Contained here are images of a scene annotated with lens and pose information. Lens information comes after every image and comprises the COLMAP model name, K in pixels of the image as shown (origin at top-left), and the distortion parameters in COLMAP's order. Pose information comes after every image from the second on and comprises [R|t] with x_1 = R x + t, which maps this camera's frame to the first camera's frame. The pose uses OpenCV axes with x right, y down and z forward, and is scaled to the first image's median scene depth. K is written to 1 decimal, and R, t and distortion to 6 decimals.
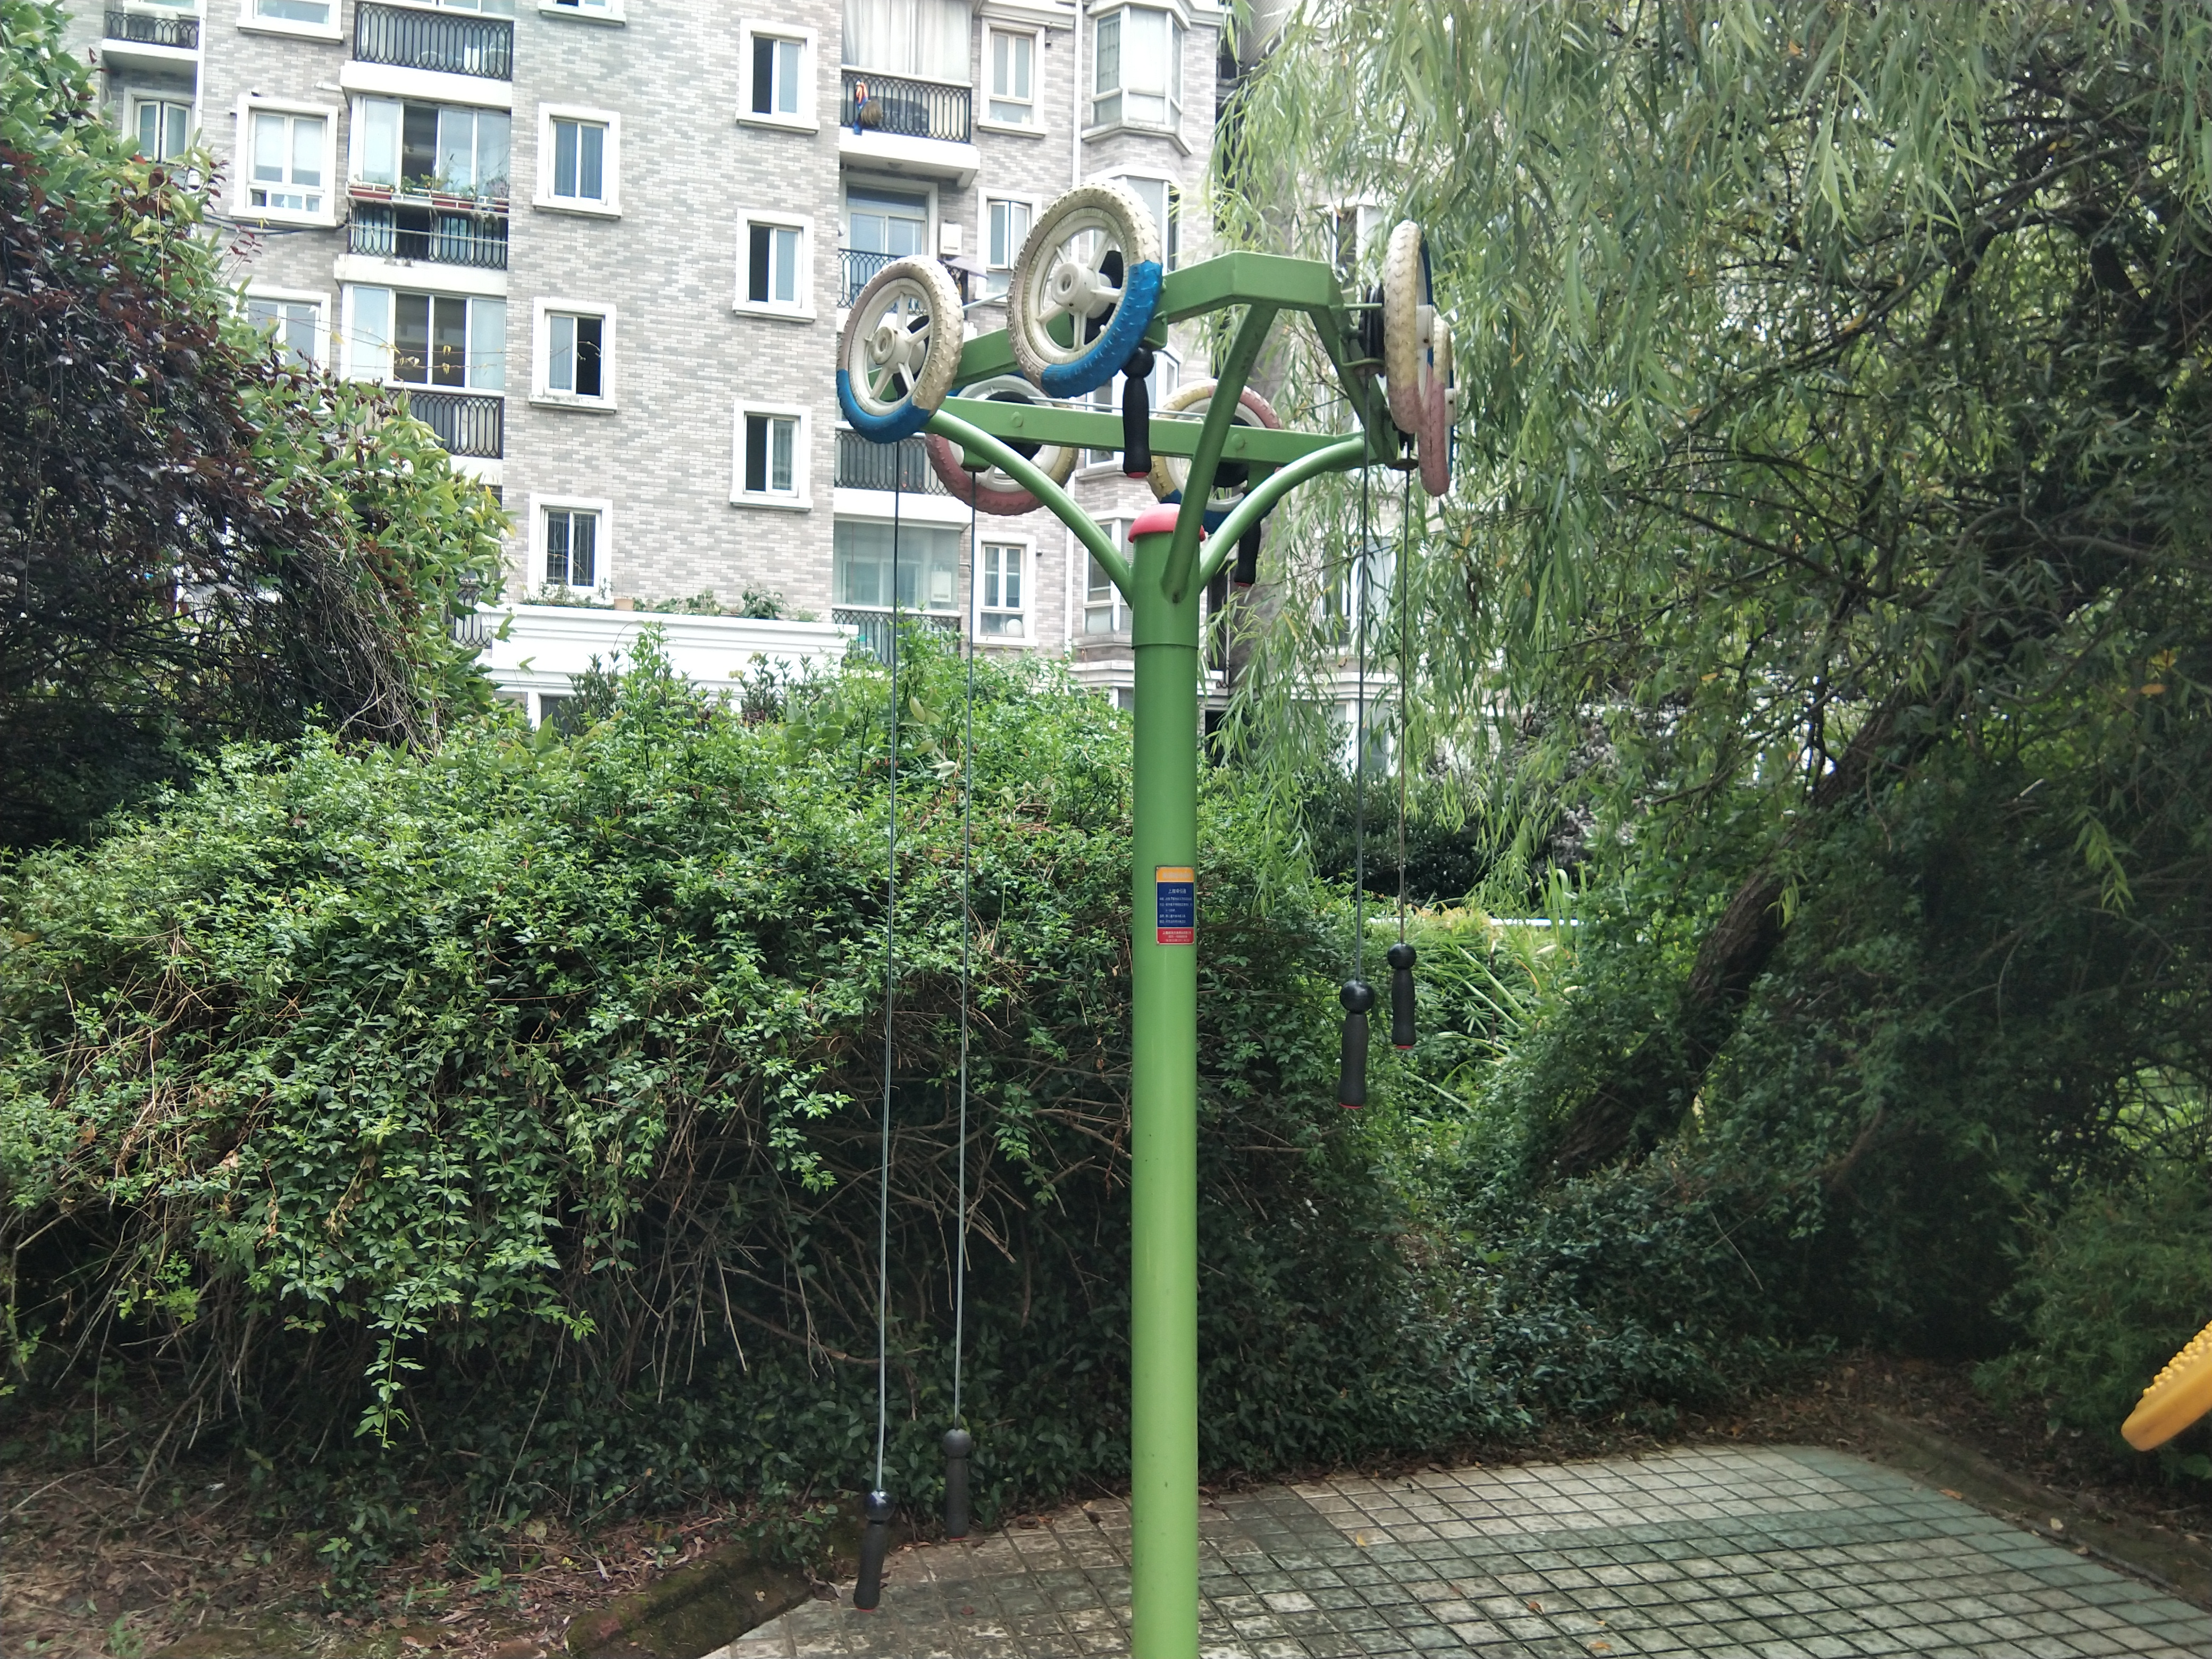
lens RADIAL K [[1759.2, 0, 1092.3], [0, 1759.2, 816.3], [0, 0, 1]] dist [0.115574, -0.177942]
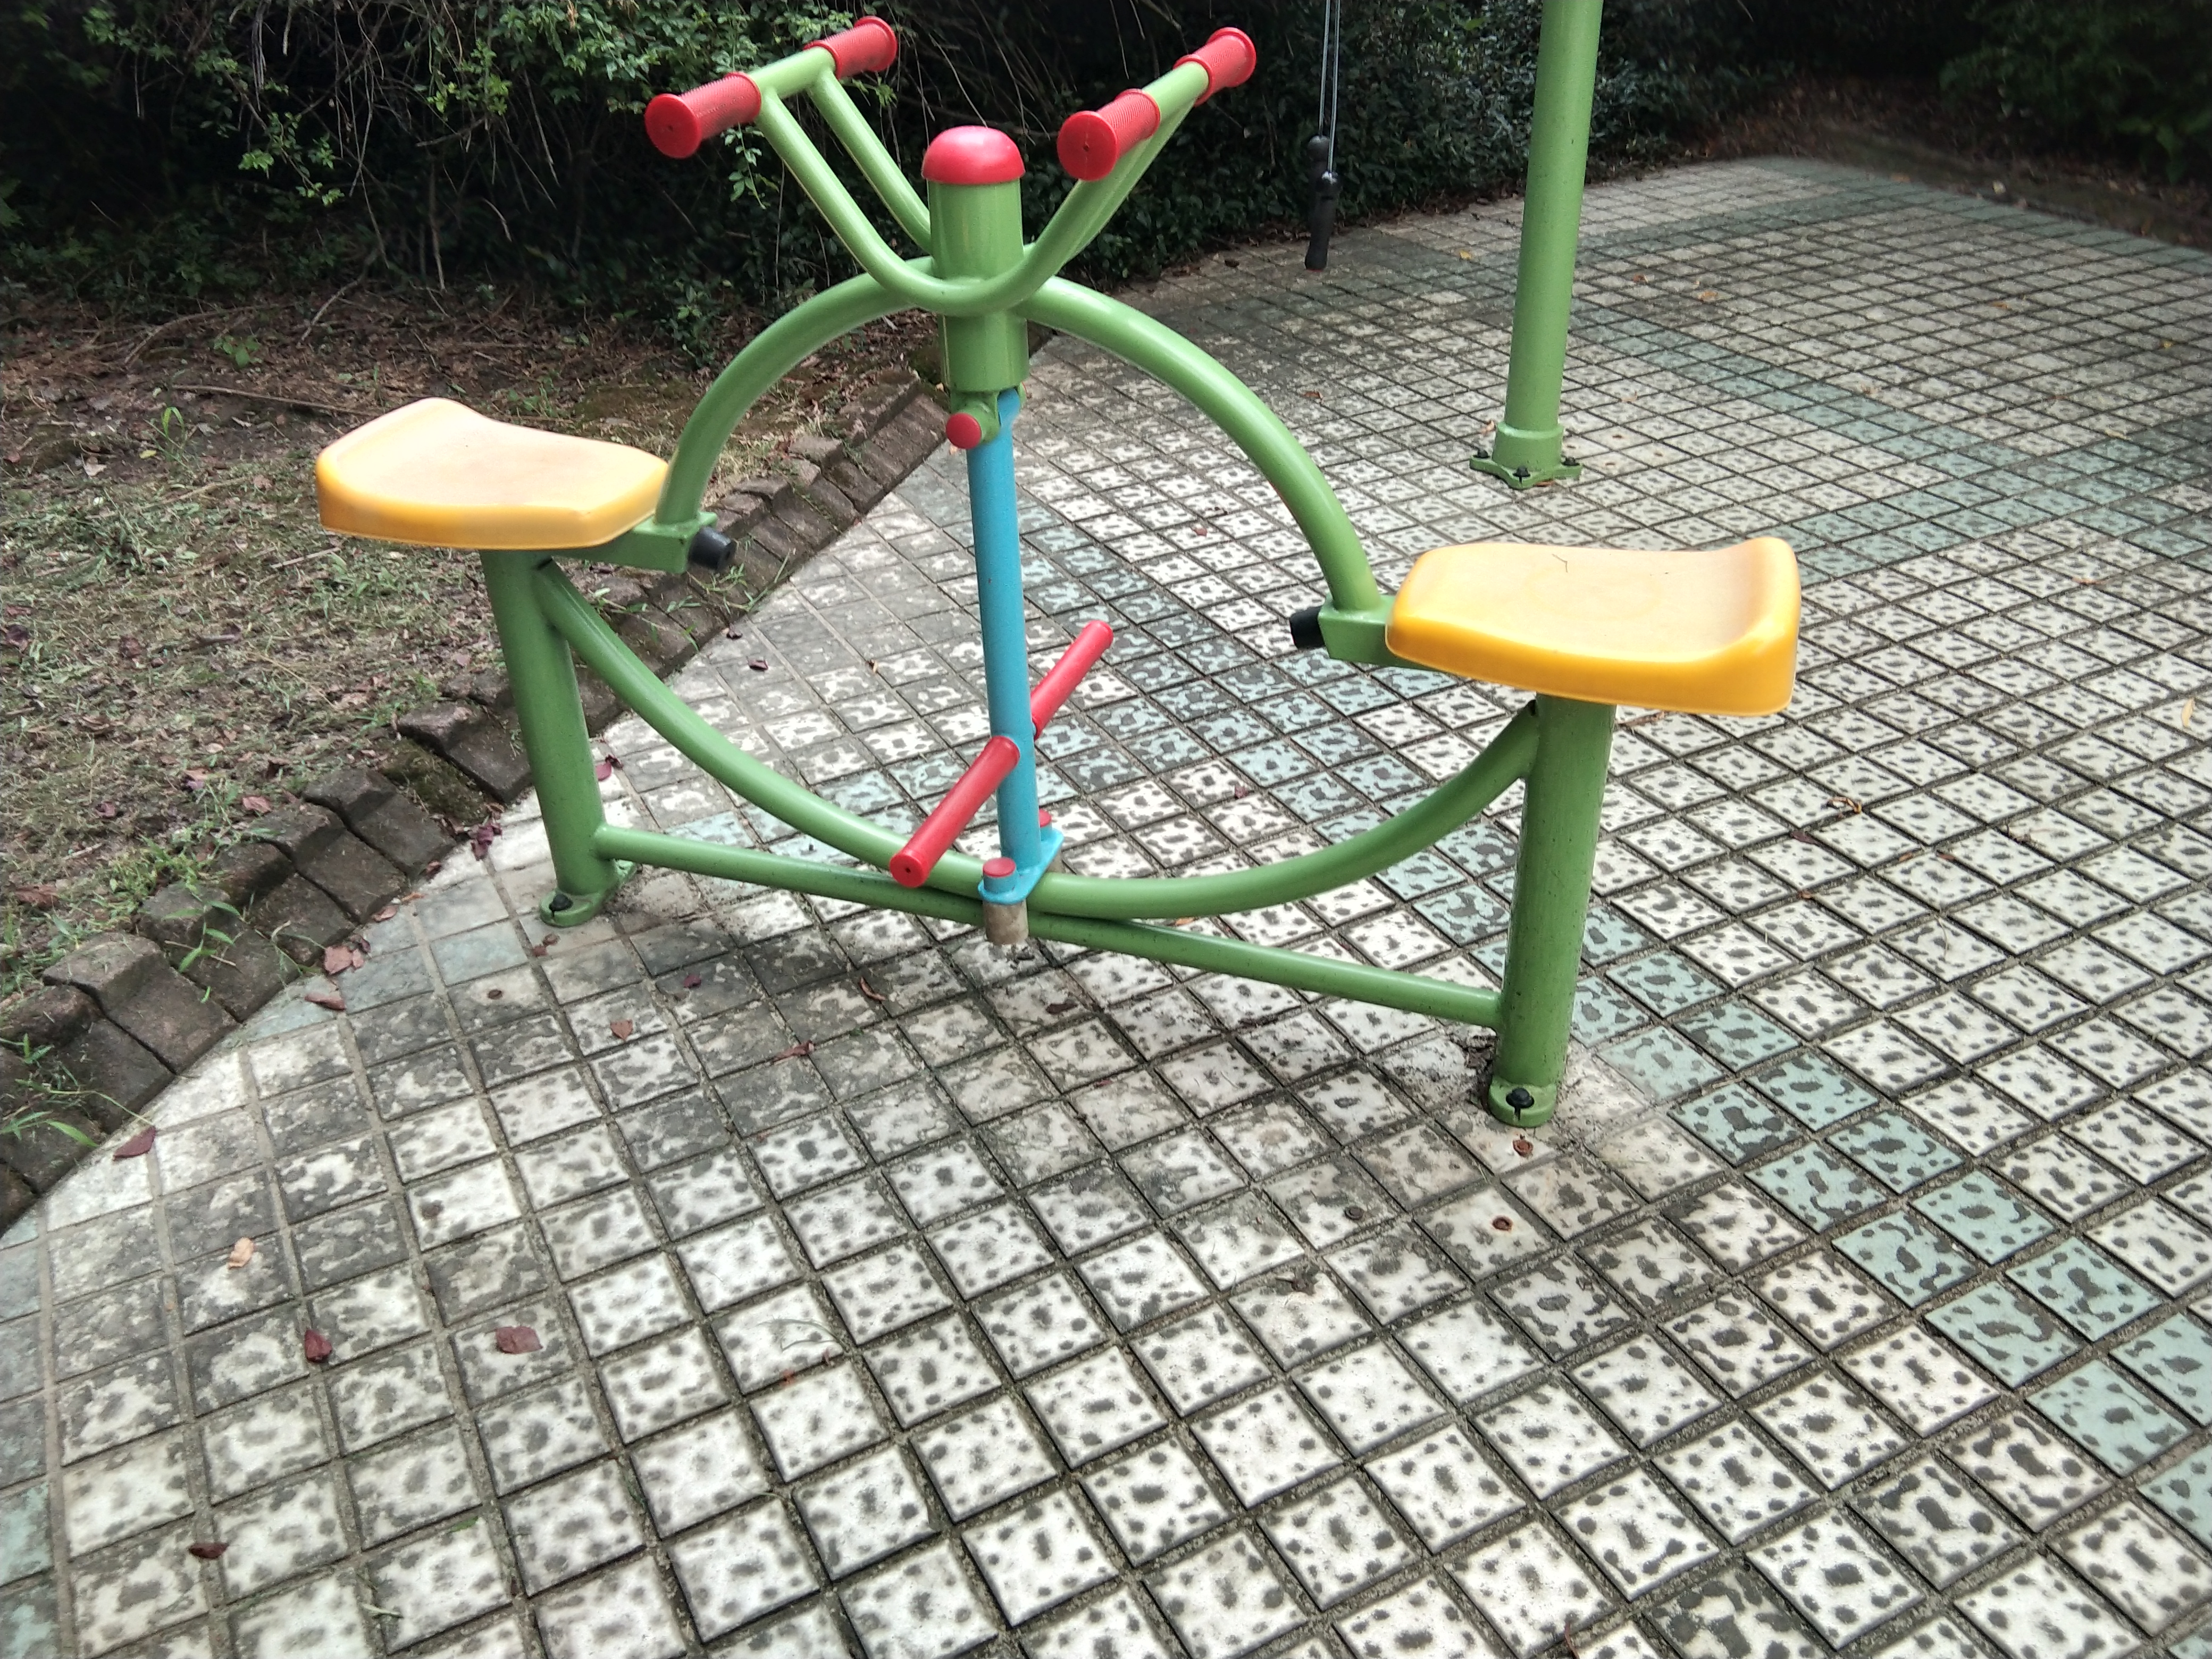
lens RADIAL K [[1817.6, 0, 1060.1], [0, 1817.6, 720.7], [0, 0, 1]] dist [0.119195, -0.153675]
pose [[0.973410, -0.133573, 0.186092, -0.341540], [0.018171, 0.854855, 0.518549, 0.029955], [-0.228346, -0.501380, 0.834552, -0.097329]]
